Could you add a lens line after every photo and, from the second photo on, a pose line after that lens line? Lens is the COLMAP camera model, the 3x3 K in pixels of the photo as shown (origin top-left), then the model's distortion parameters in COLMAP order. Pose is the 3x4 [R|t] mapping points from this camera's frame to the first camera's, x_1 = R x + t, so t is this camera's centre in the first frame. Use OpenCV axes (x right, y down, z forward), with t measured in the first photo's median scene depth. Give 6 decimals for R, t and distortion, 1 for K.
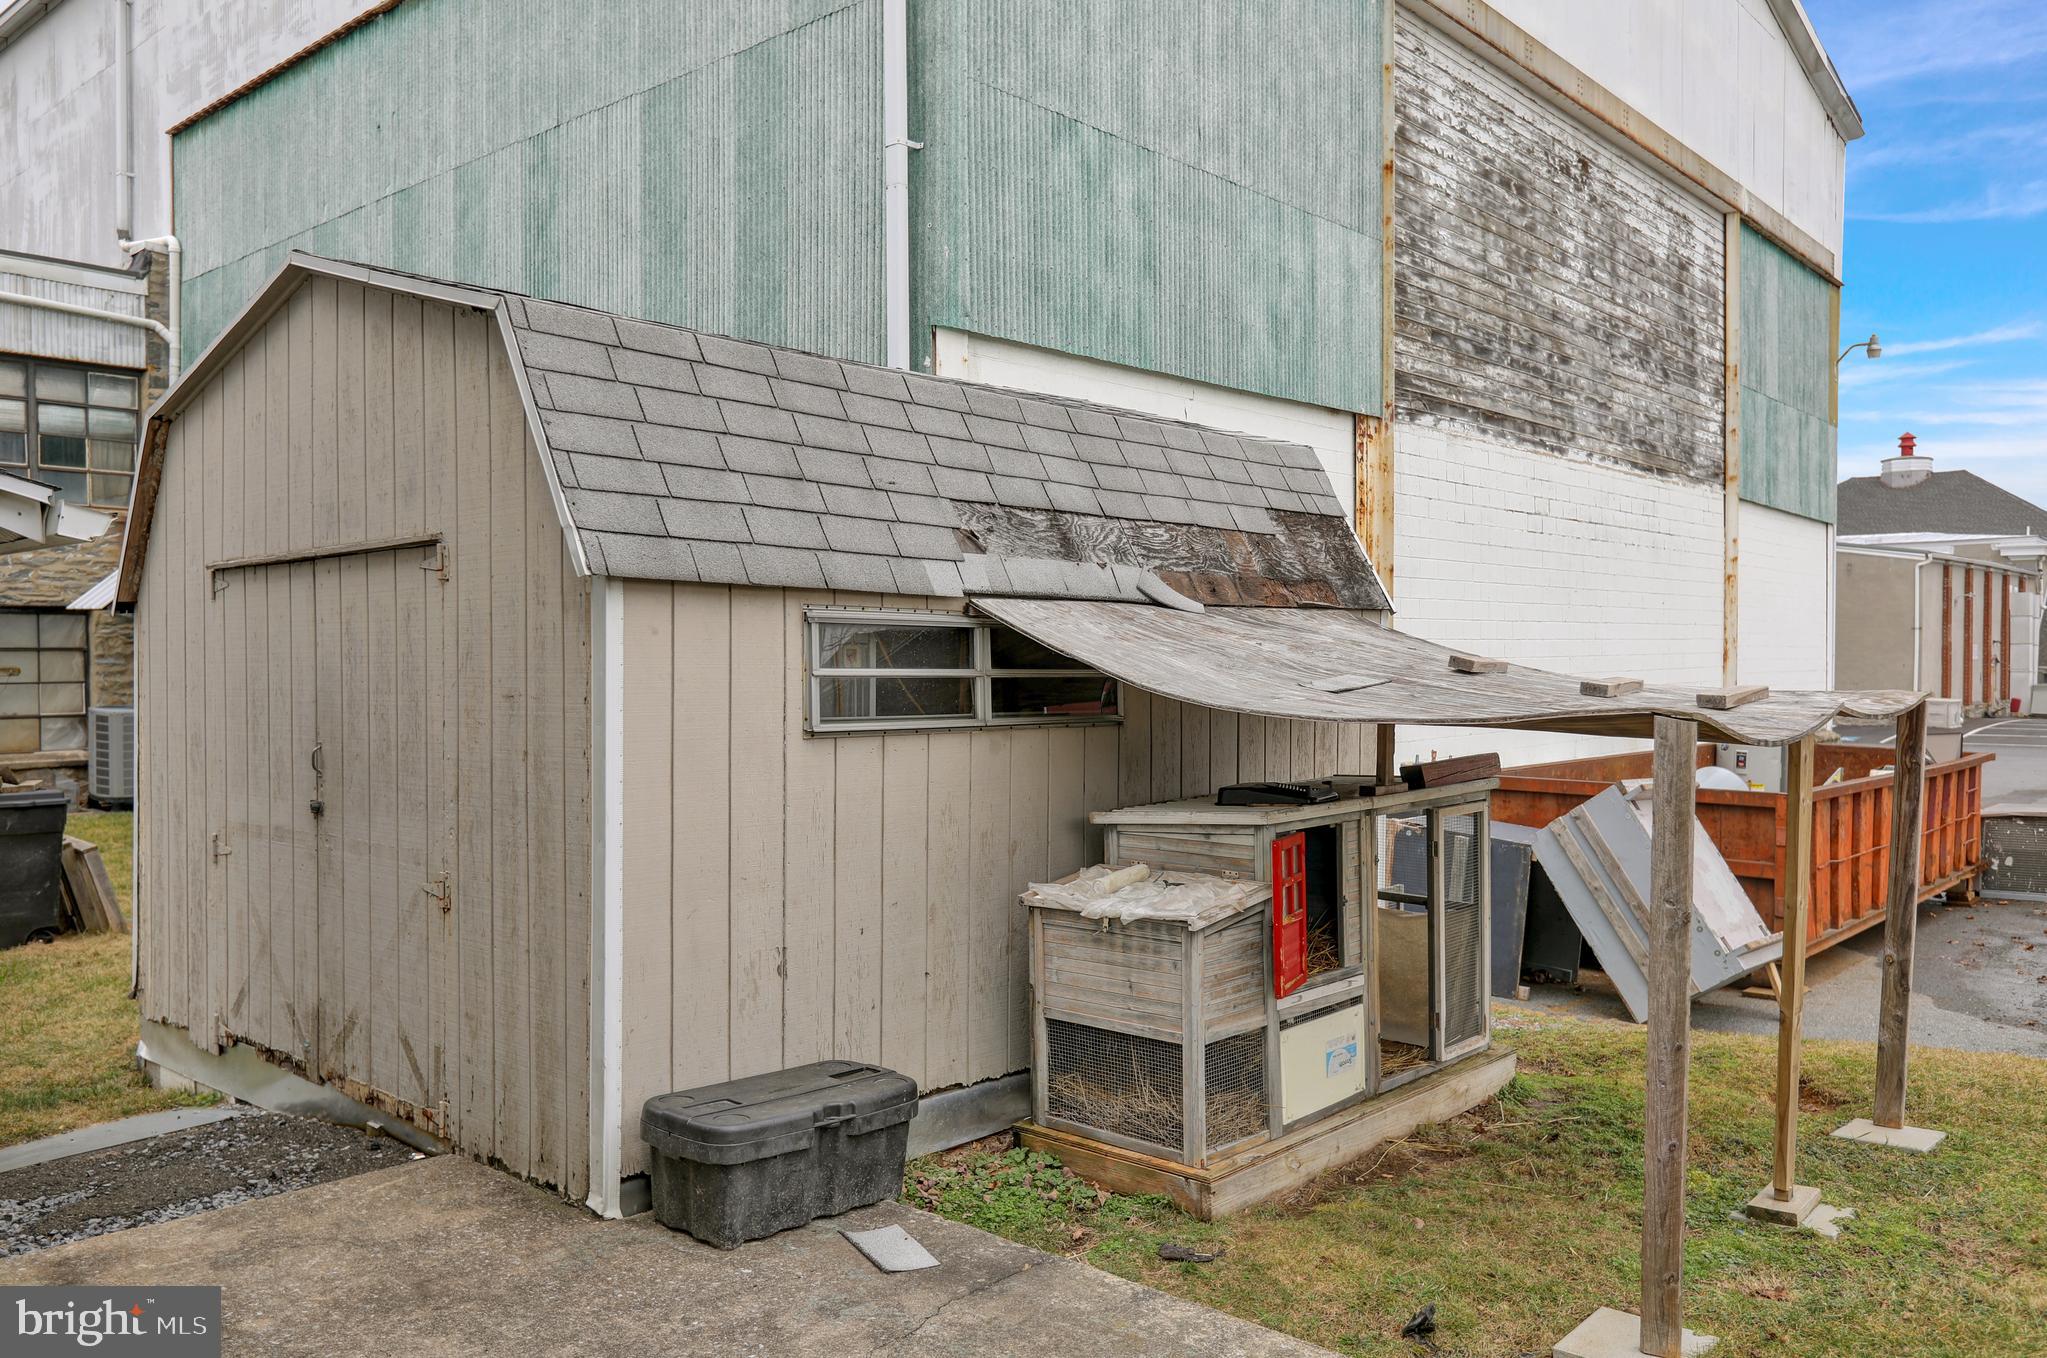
lens RADIAL K [[1518.5, 0, 1025.1], [0, 1518.5, 677.9], [0, 0, 1]] dist [-0.002846, -0.003128]
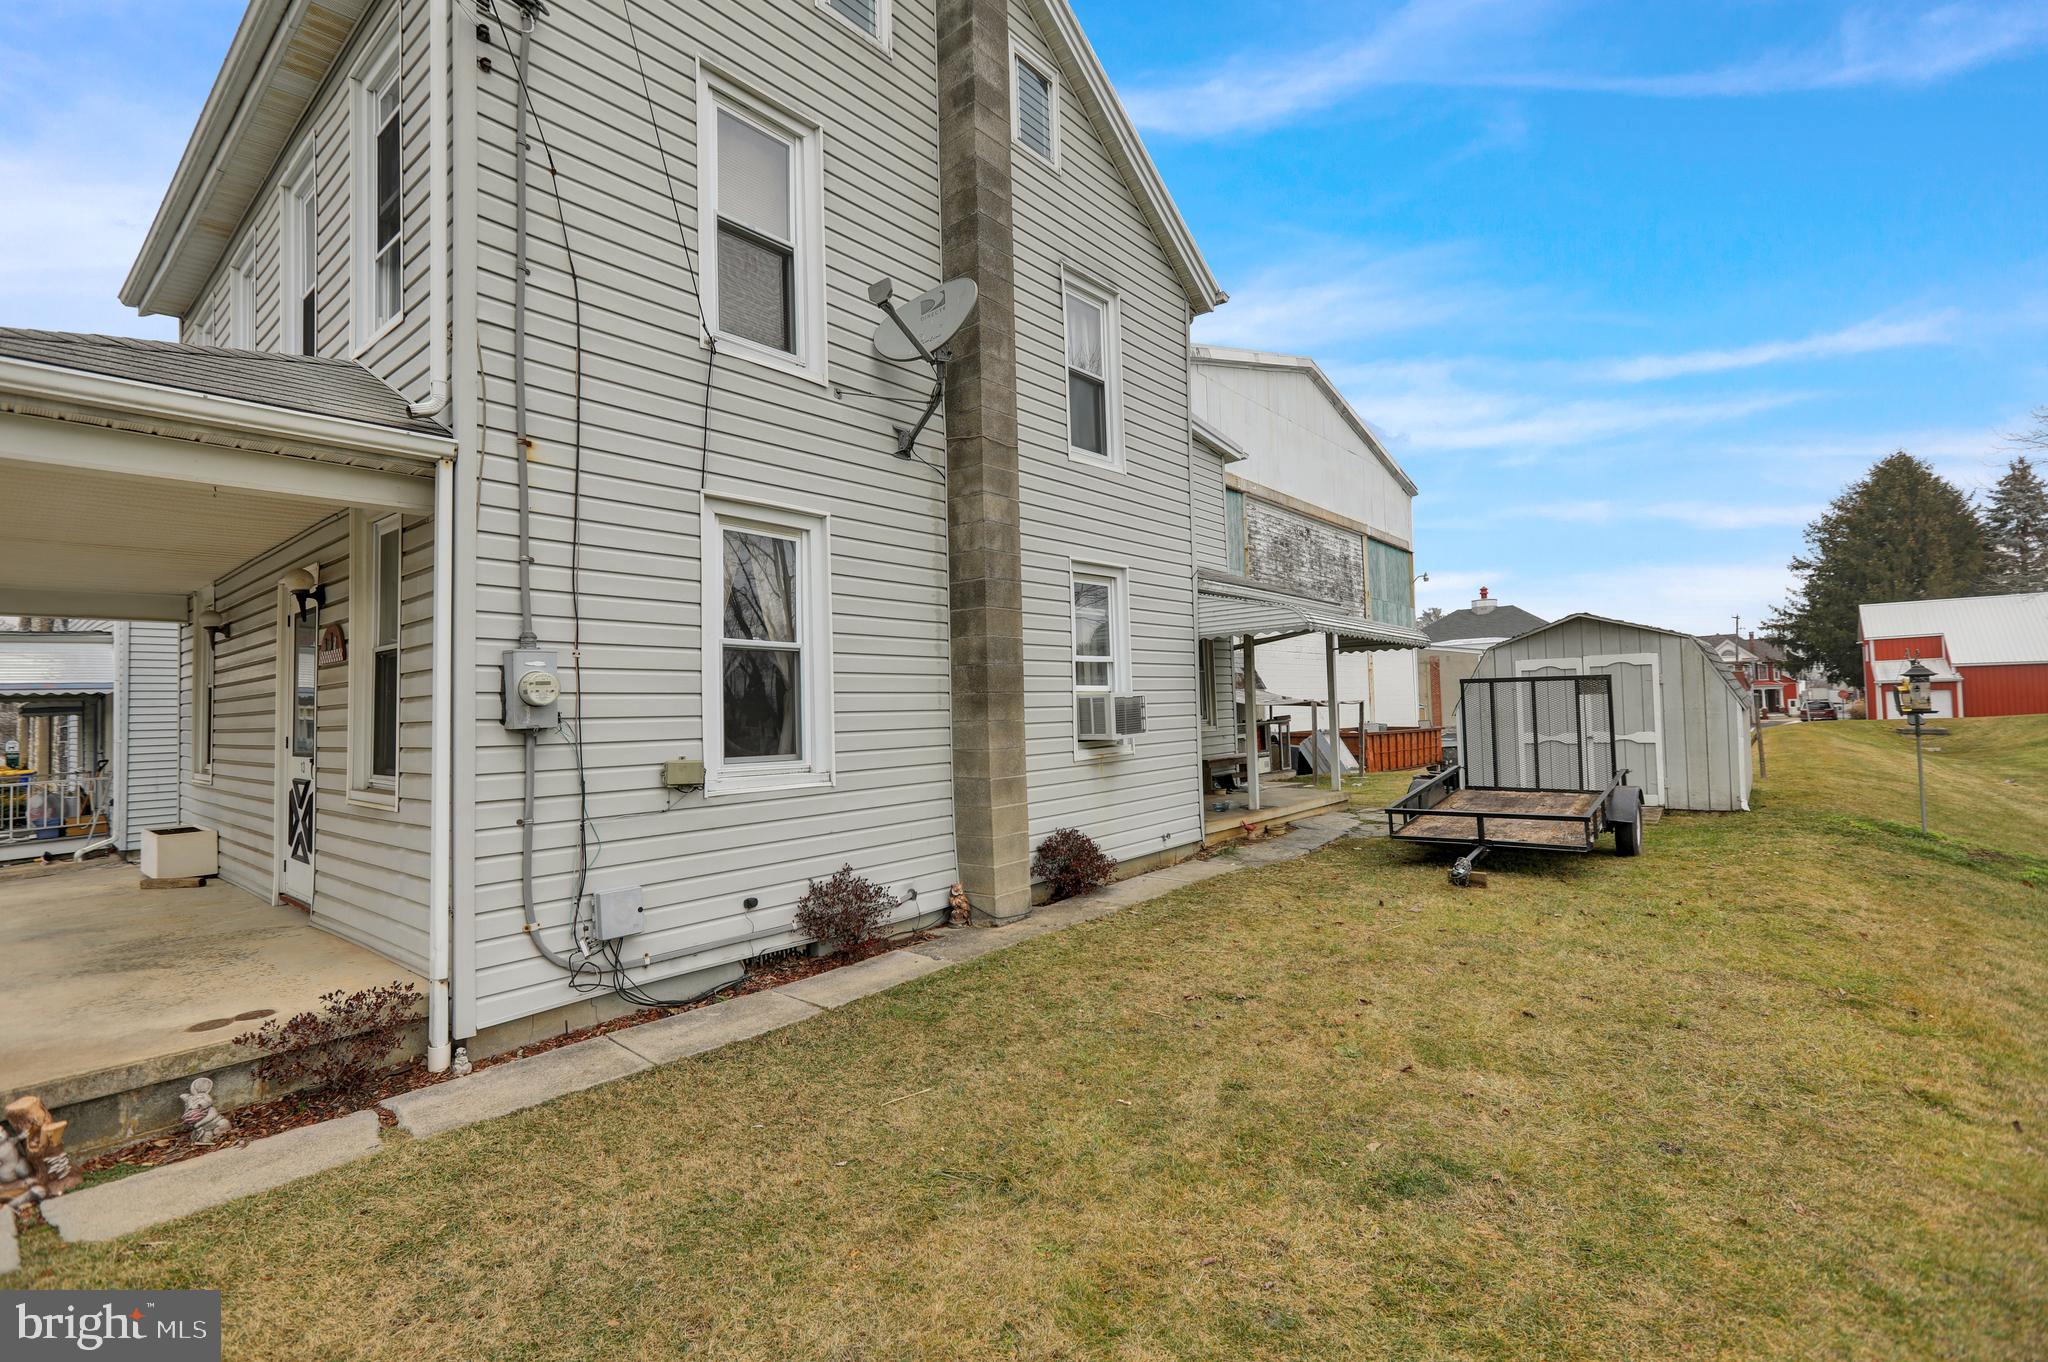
lens RADIAL K [[930.4, 0, 1019.0], [0, 930.4, 680.5], [0, 0, 1]] dist [-0.002141, 0.000255]
pose [[0.999248, -0.026996, 0.027828, -0.424458], [0.028428, 0.998222, -0.052393, 0.045386], [-0.026364, 0.053145, 0.998239, -1.311678]]
